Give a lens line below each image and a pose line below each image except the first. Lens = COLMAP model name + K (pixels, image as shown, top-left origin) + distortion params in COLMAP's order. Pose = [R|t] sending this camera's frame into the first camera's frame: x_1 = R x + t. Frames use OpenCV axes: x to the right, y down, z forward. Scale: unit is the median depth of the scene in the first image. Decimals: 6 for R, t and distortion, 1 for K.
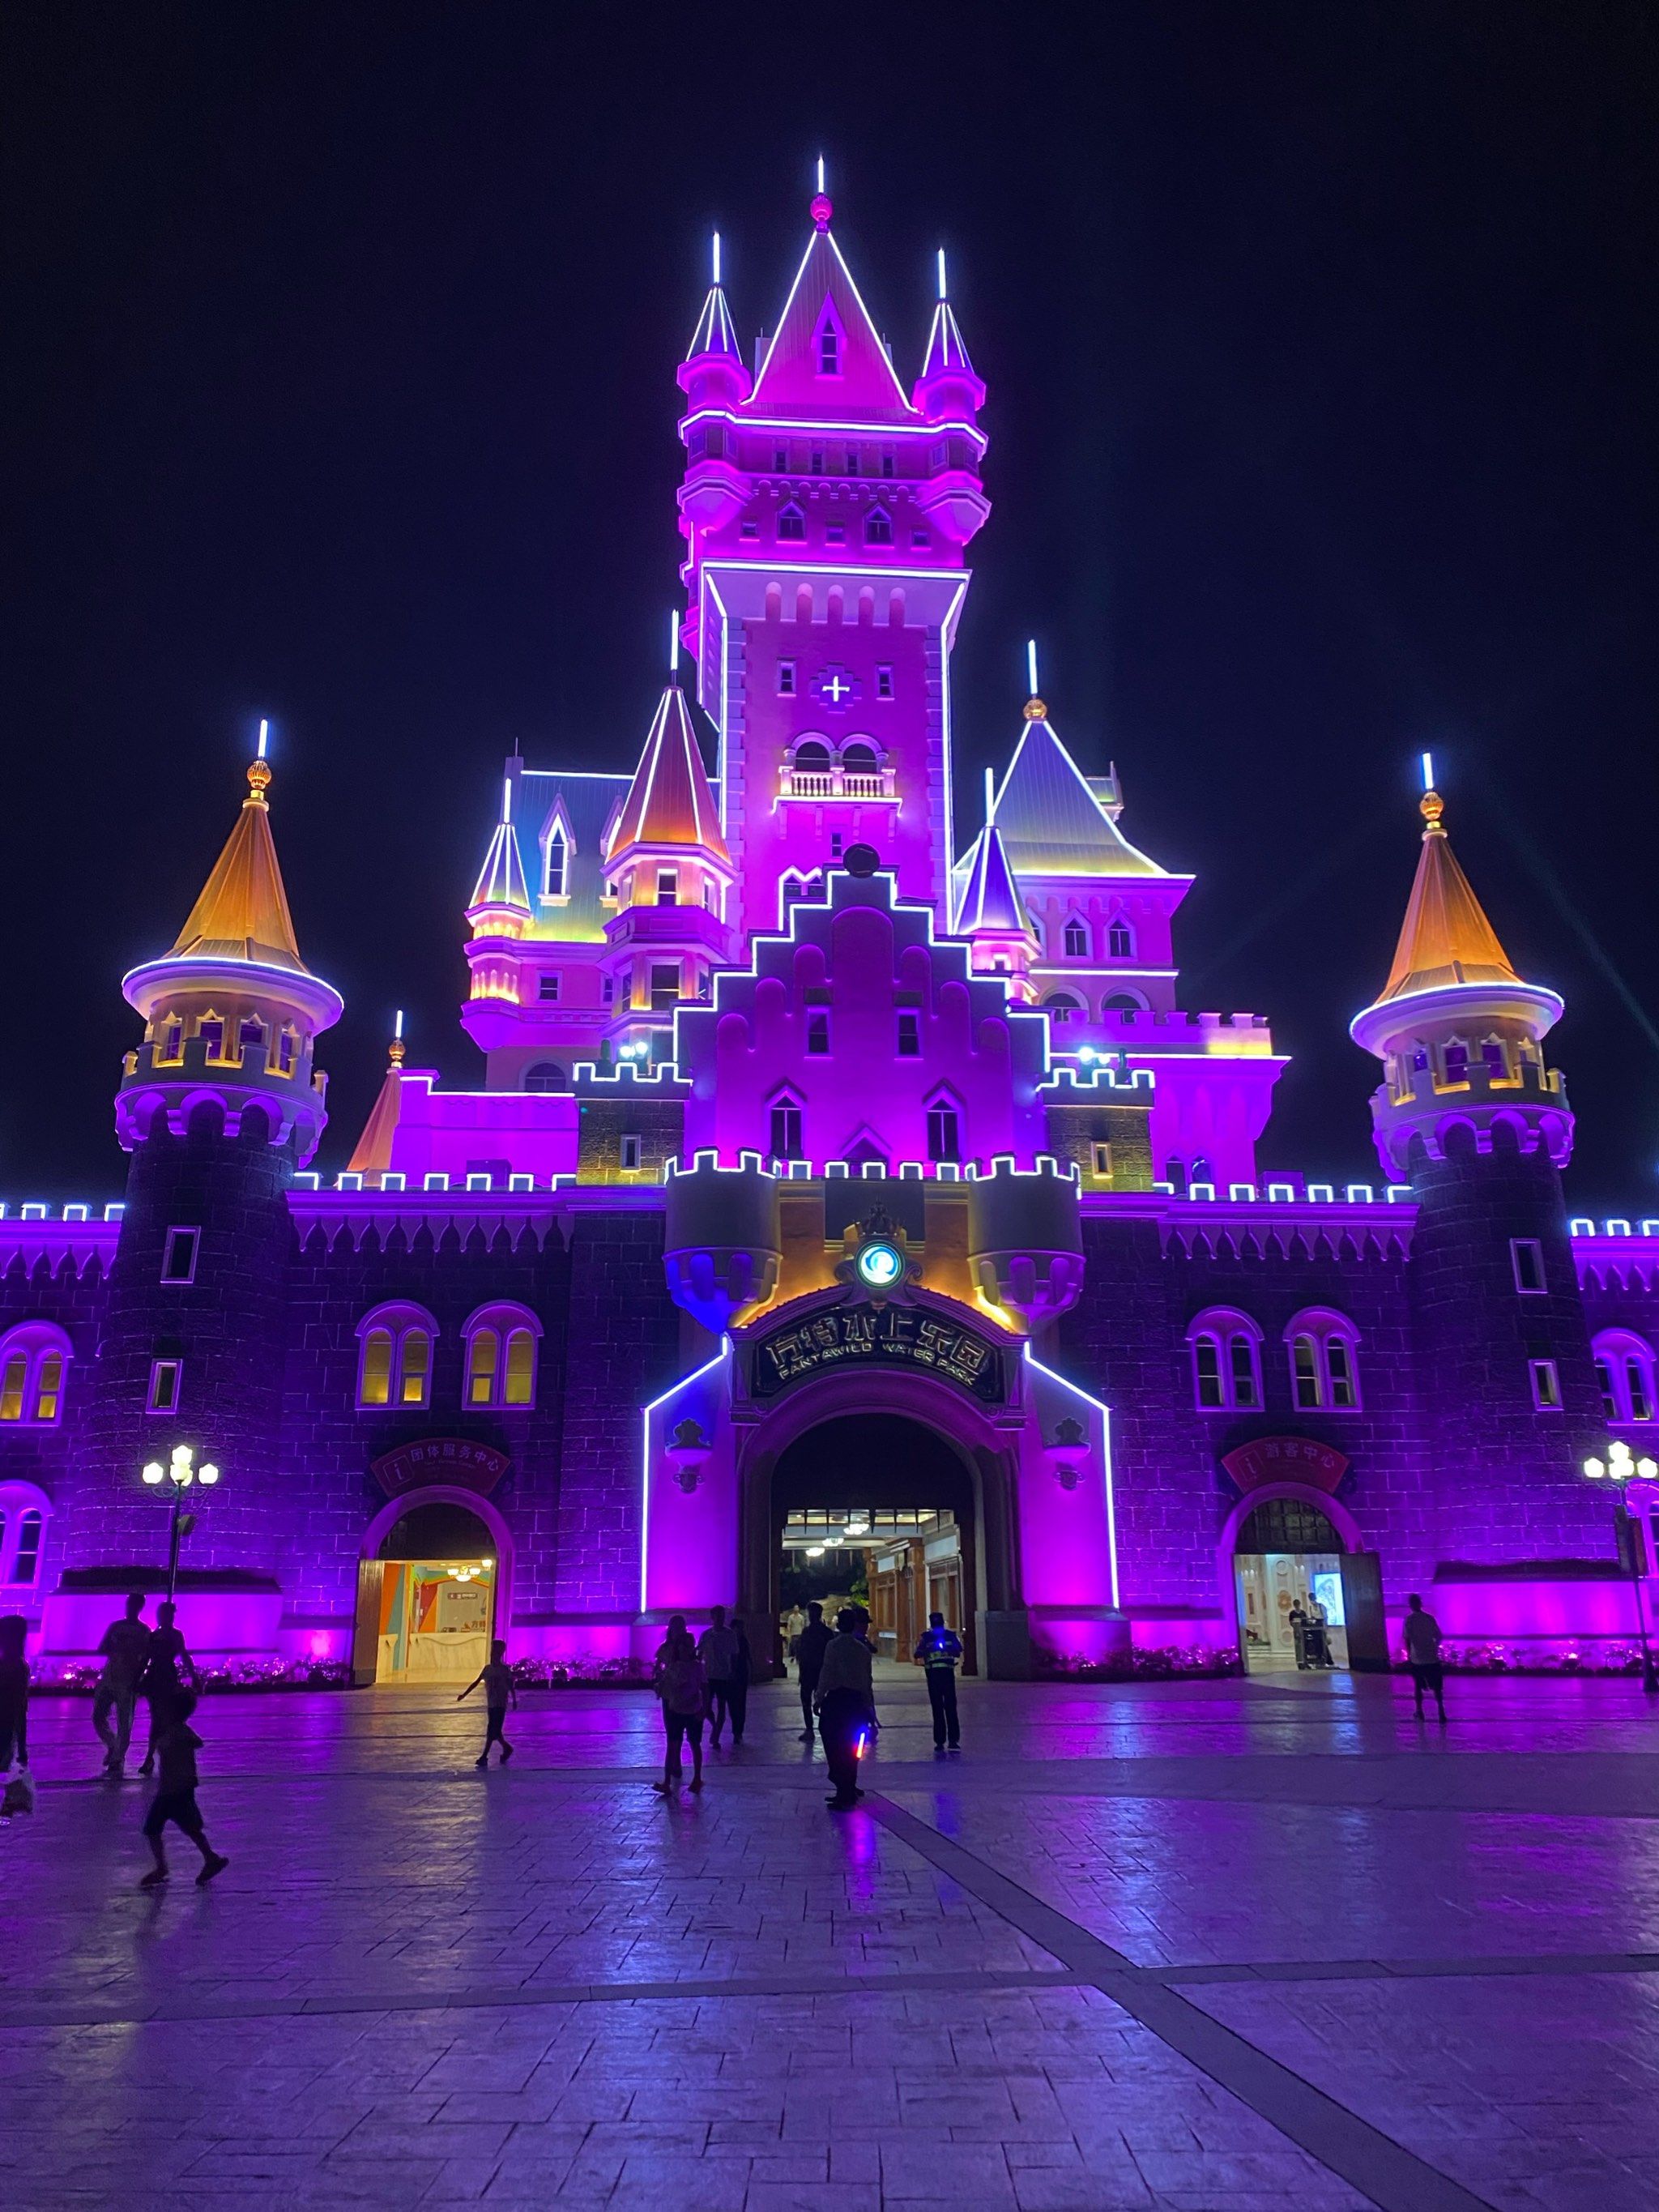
lens RADIAL K [[1761.5, 0, 829.5], [0, 1761.5, 1106.0], [0, 0, 1]] dist [0.076124, -0.377573]
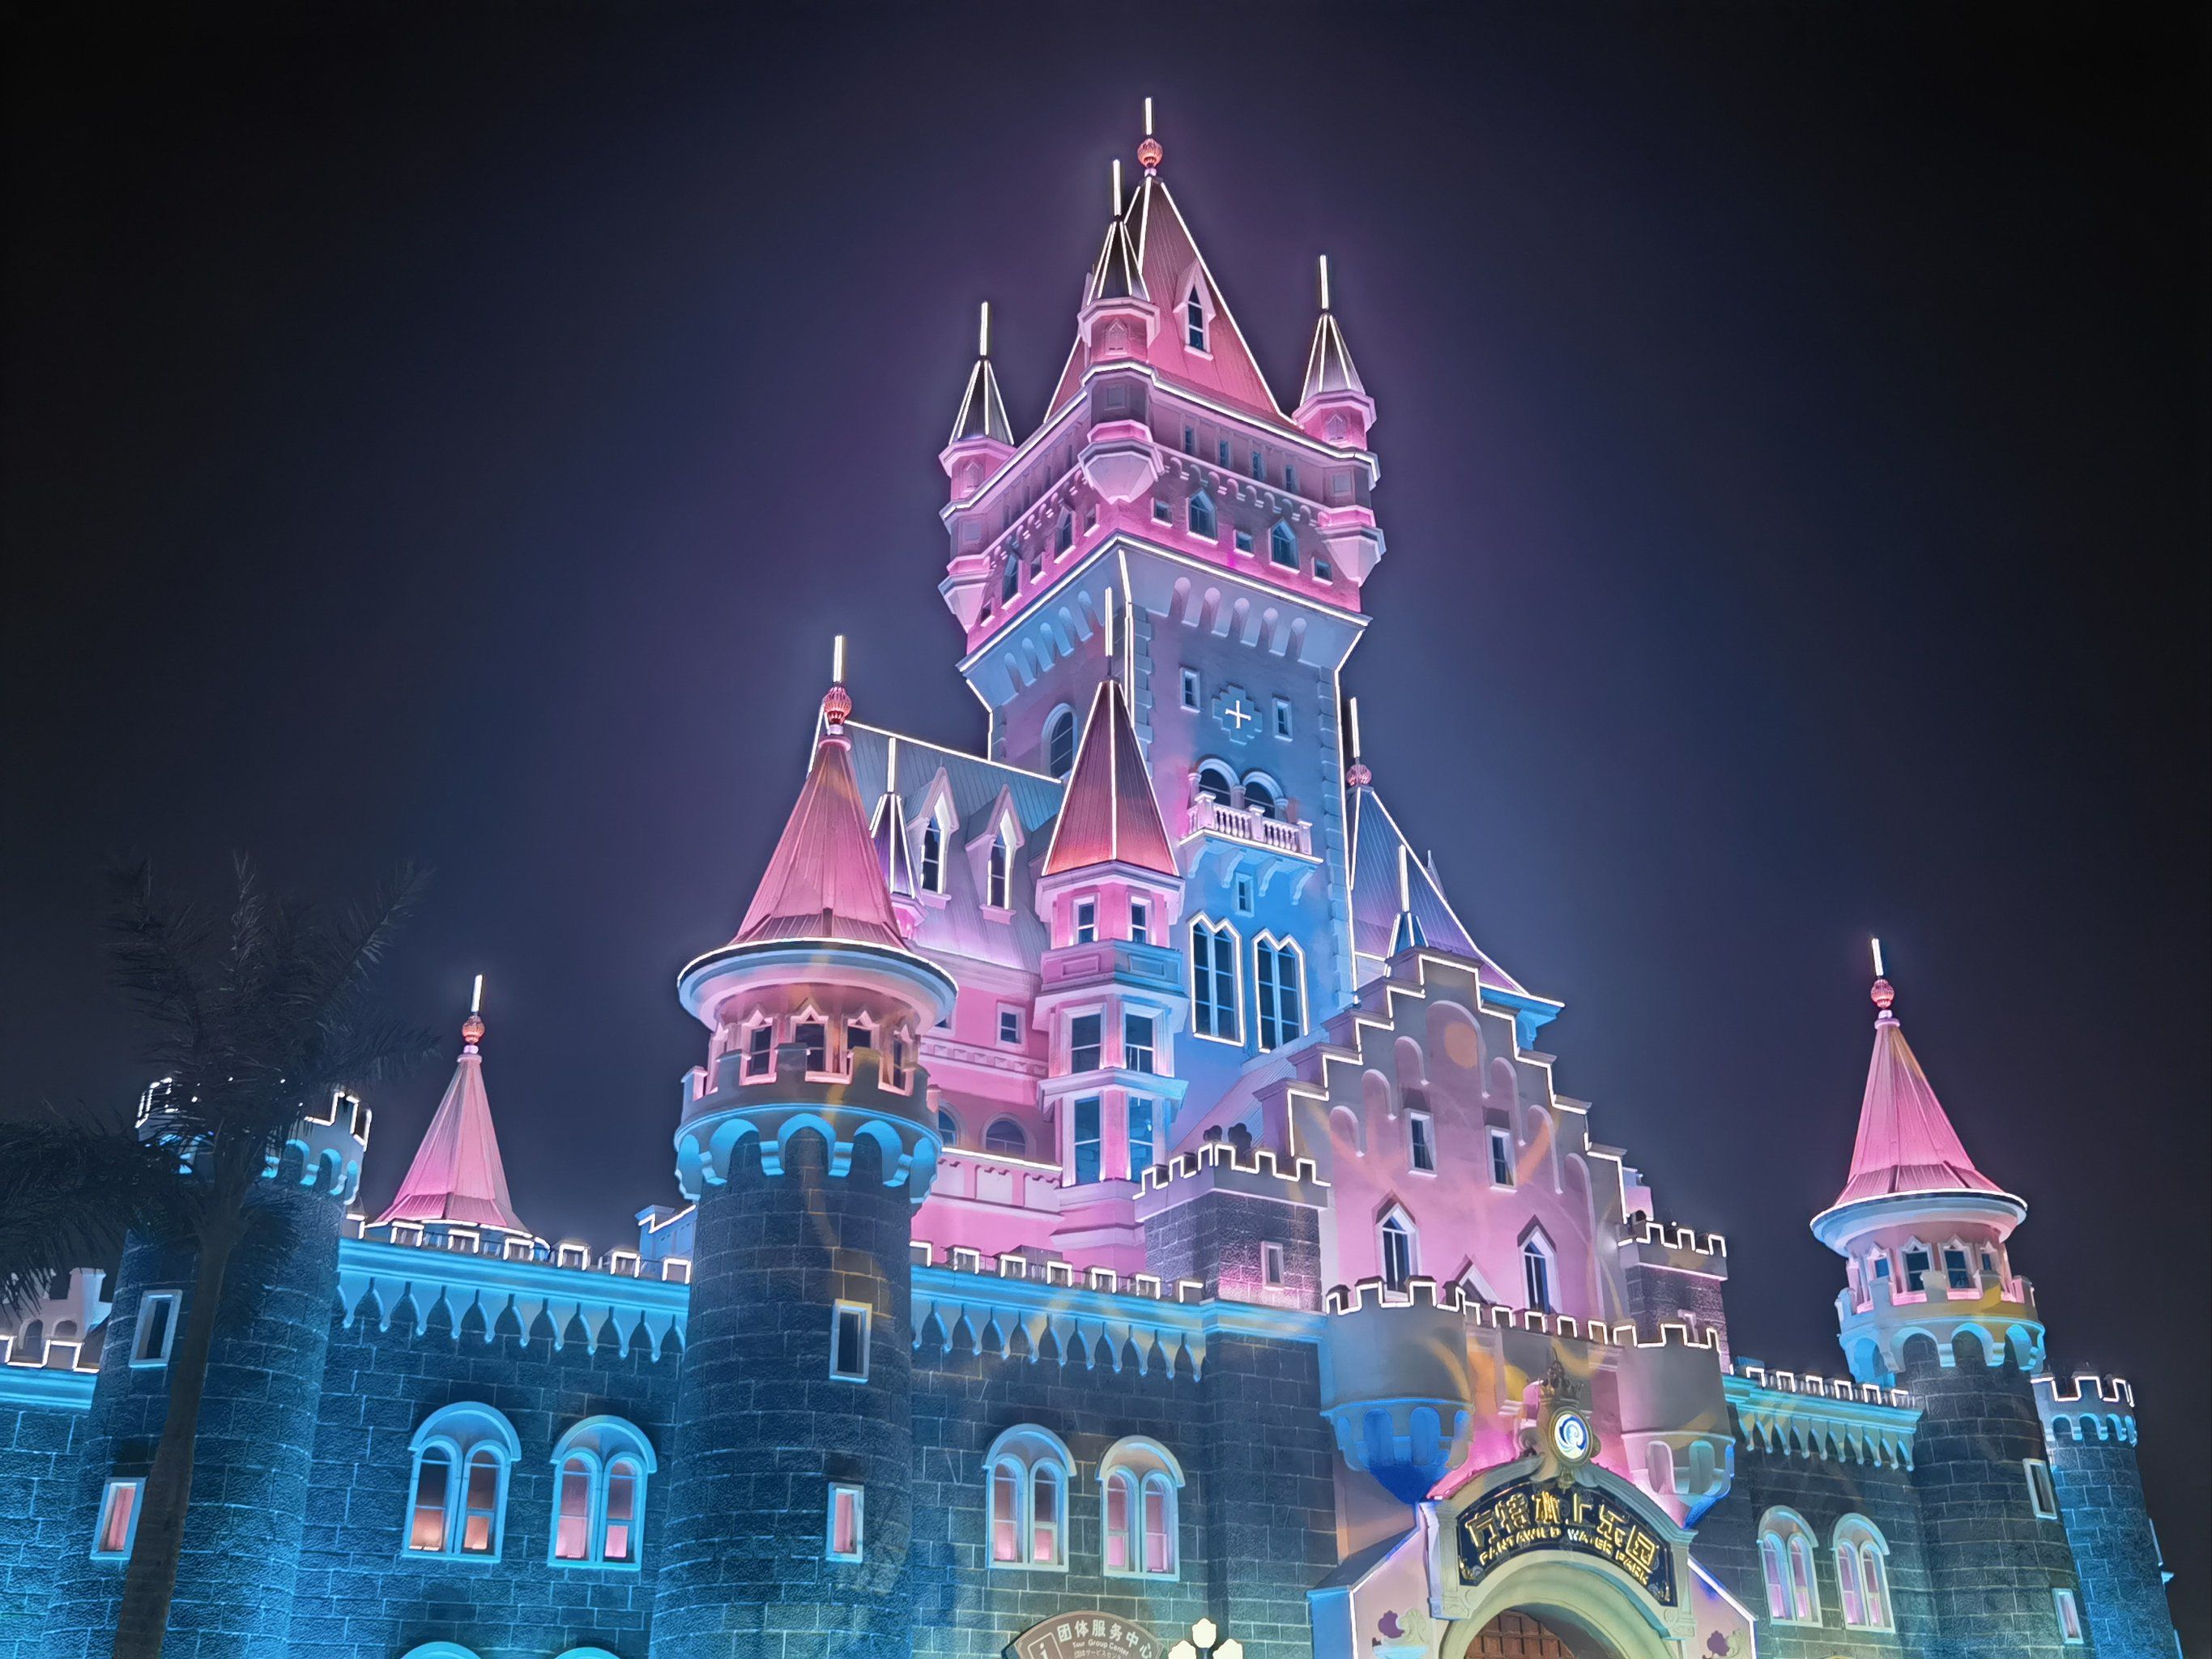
lens RADIAL K [[2206.1, 0, 1106.0], [0, 2206.1, 829.5], [0, 0, 1]] dist [-0.003807, 0.010175]
pose [[0.884403, 0.202916, 0.420305, -0.648711], [-0.144580, 0.975357, -0.166660, 0.010877], [-0.443765, 0.086627, 0.891946, 0.090390]]
